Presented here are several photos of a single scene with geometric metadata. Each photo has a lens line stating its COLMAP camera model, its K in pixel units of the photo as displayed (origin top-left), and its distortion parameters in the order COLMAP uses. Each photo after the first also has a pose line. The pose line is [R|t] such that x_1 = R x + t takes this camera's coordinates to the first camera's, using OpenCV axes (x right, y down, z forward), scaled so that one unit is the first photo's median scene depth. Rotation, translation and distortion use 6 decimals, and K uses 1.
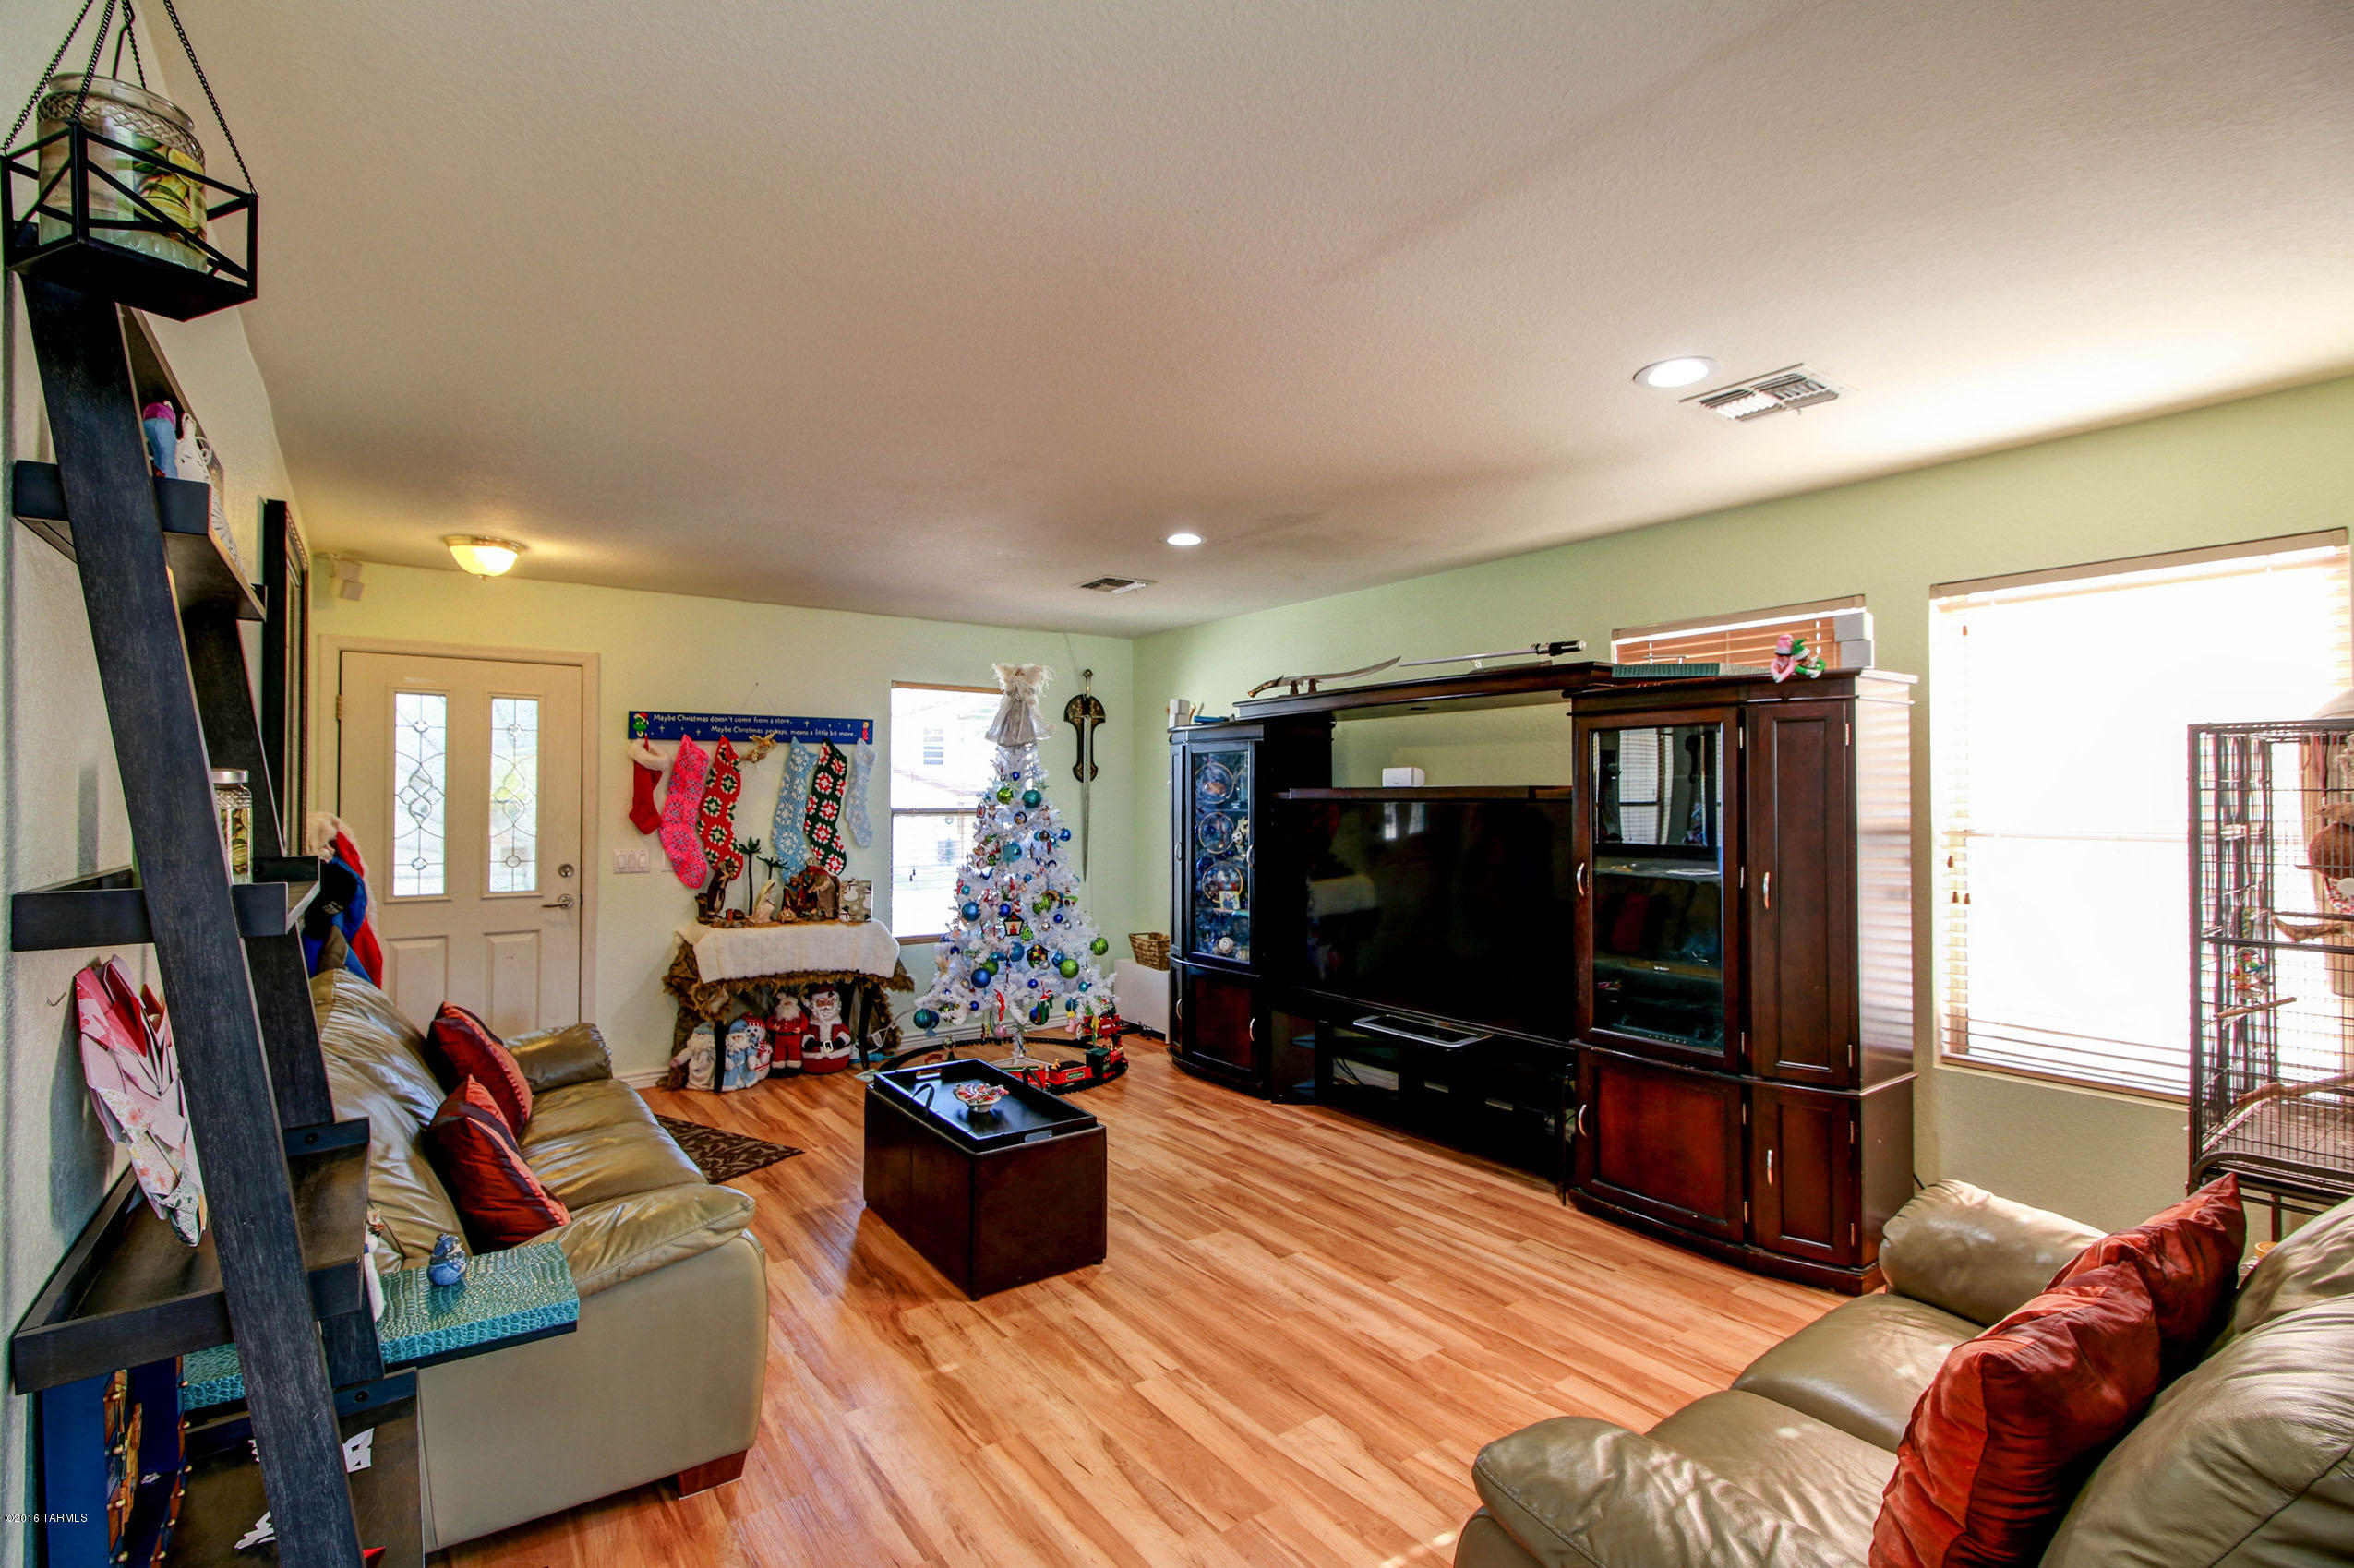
lens RADIAL K [[1073.9, 0, 1167.4], [0, 1073.9, 787.7], [0, 0, 1]] dist [0.017471, 0.000008]
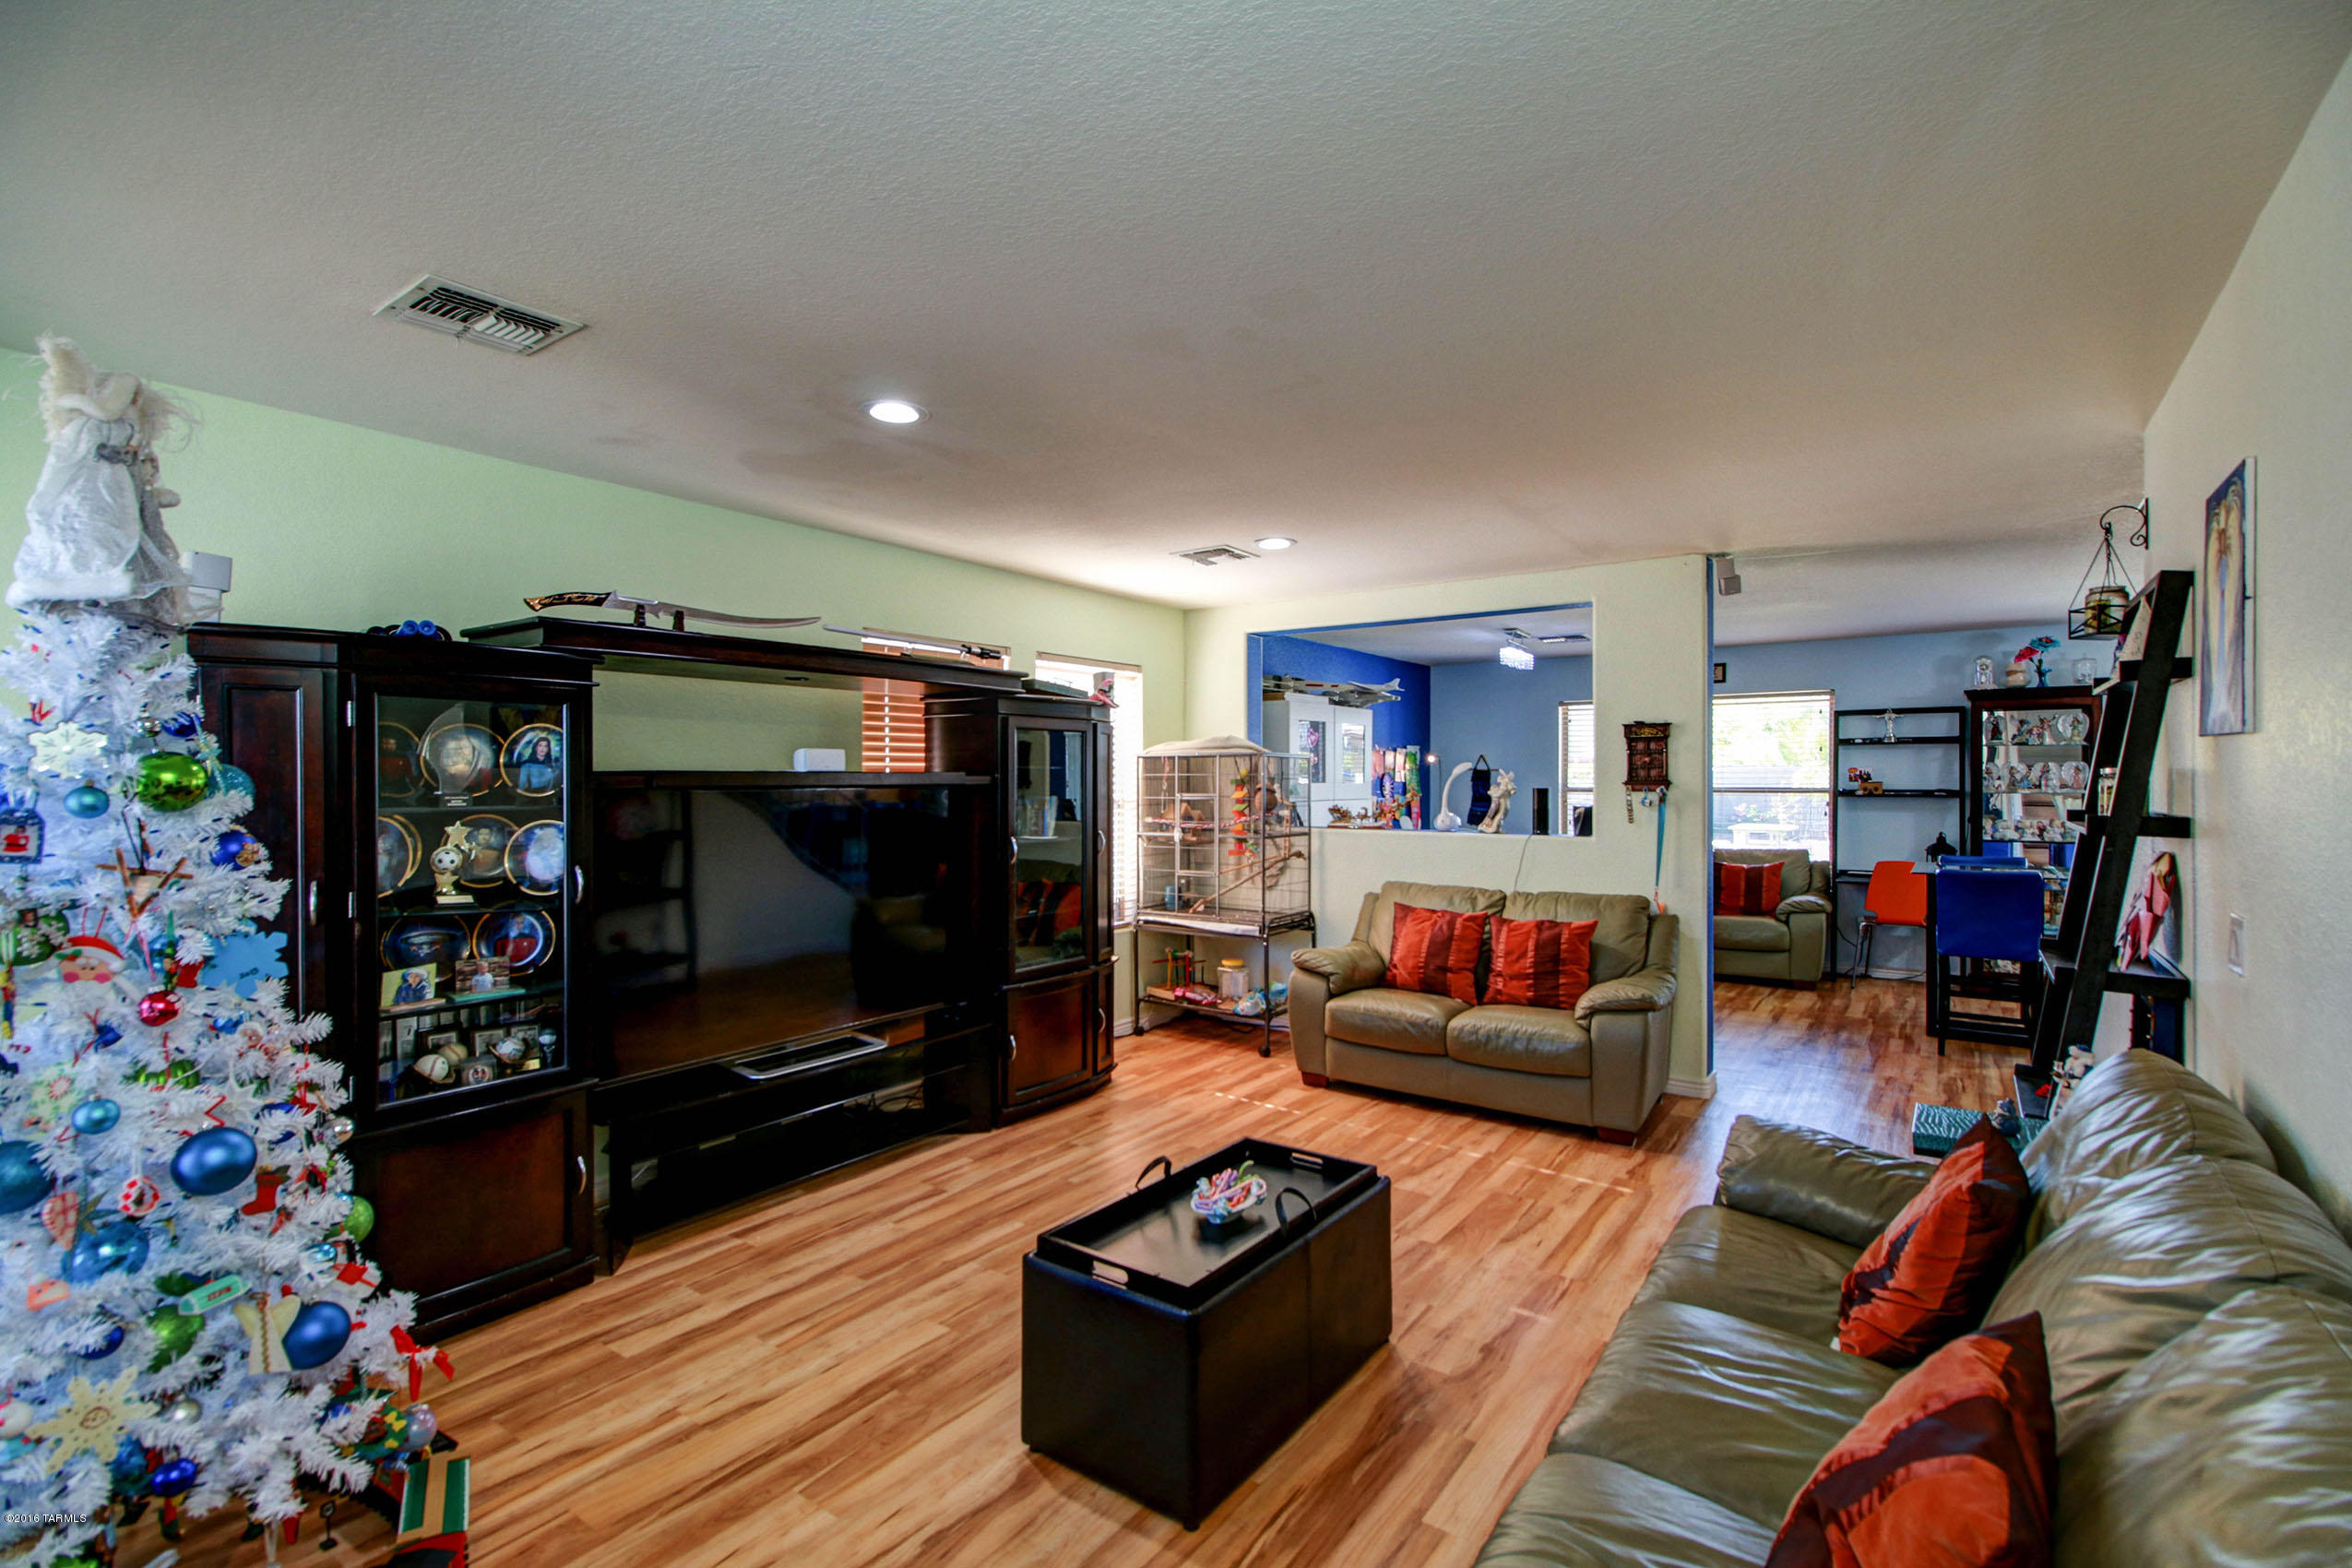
lens RADIAL K [[1073.1, 0, 1161.5], [0, 1073.1, 781.2], [0, 0, 1]] dist [0.017471, 0.000008]
pose [[-0.314216, 0.000656, 0.949351, -1.291986], [-0.005959, 0.999979, -0.002663, 0.015452], [-0.949333, -0.006494, -0.314205, 1.937964]]
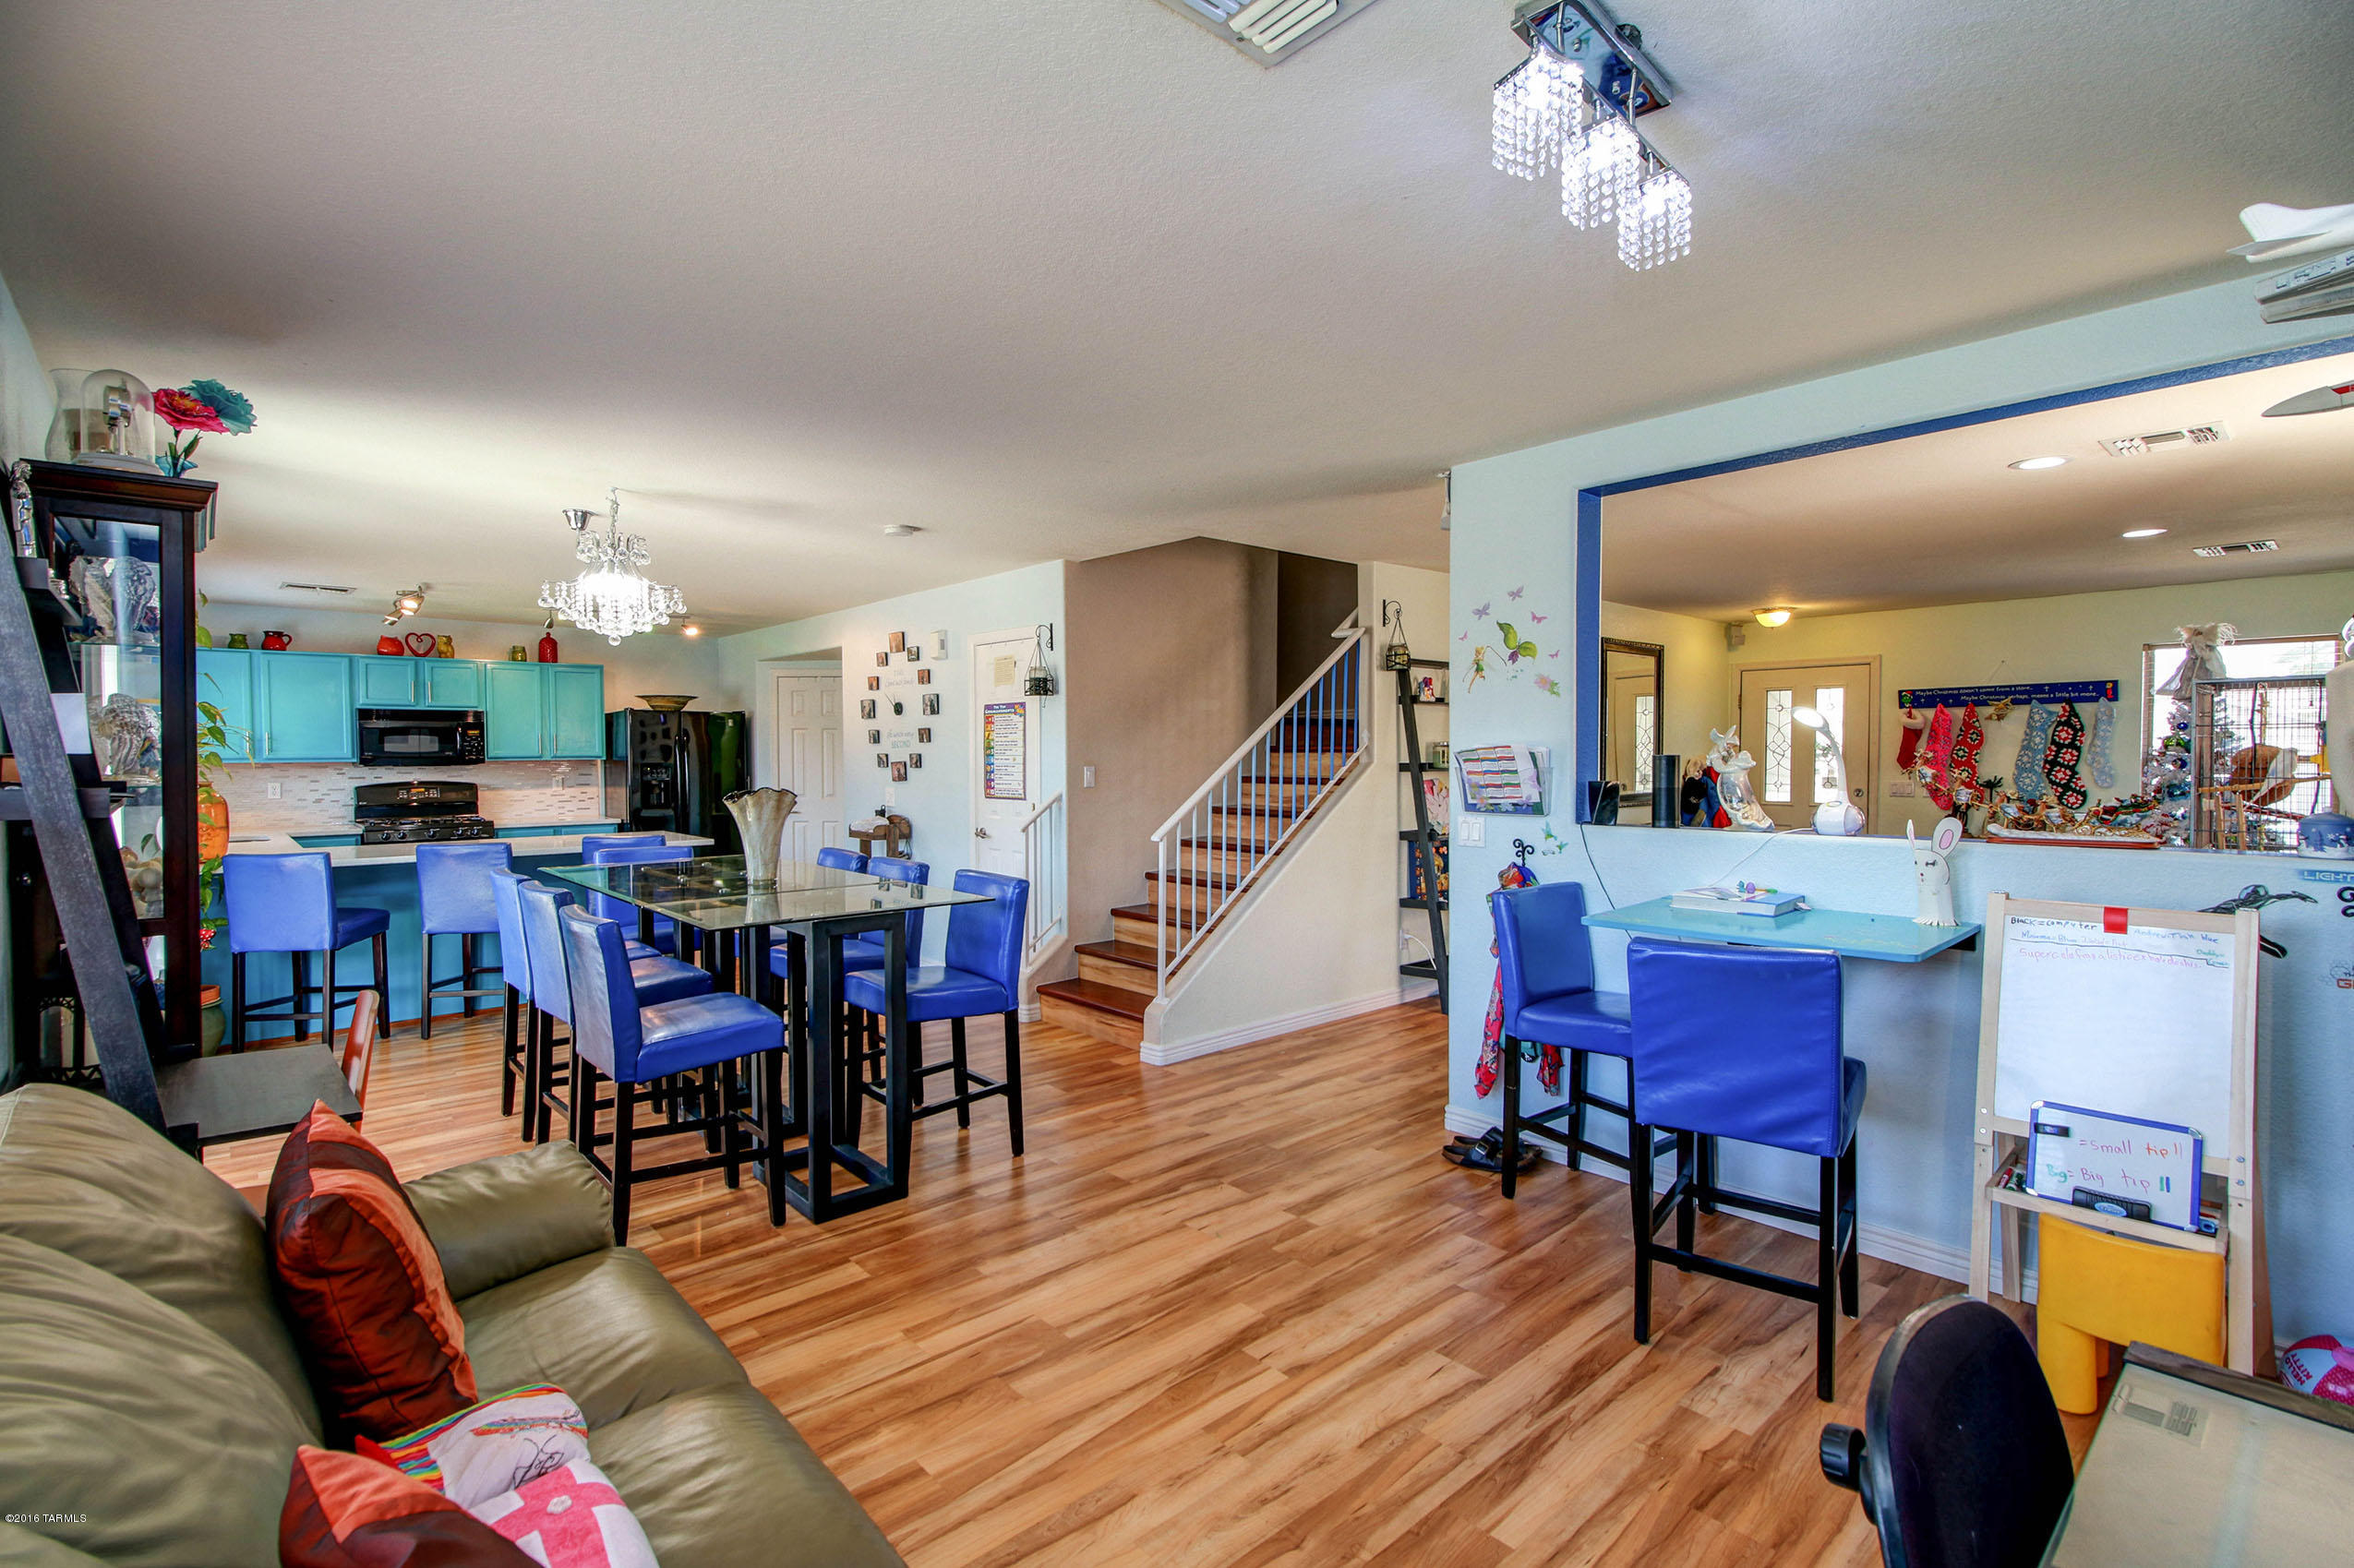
lens RADIAL K [[1073.9, 0, 1178.8], [0, 1073.9, 776.8], [0, 0, 1]] dist [0.017471, 0.000008]
pose [[0.113084, 0.022767, -0.993325, 0.642938], [0.009991, 0.999661, 0.024049, 0.002905], [0.993535, -0.012644, 0.112818, -0.132388]]
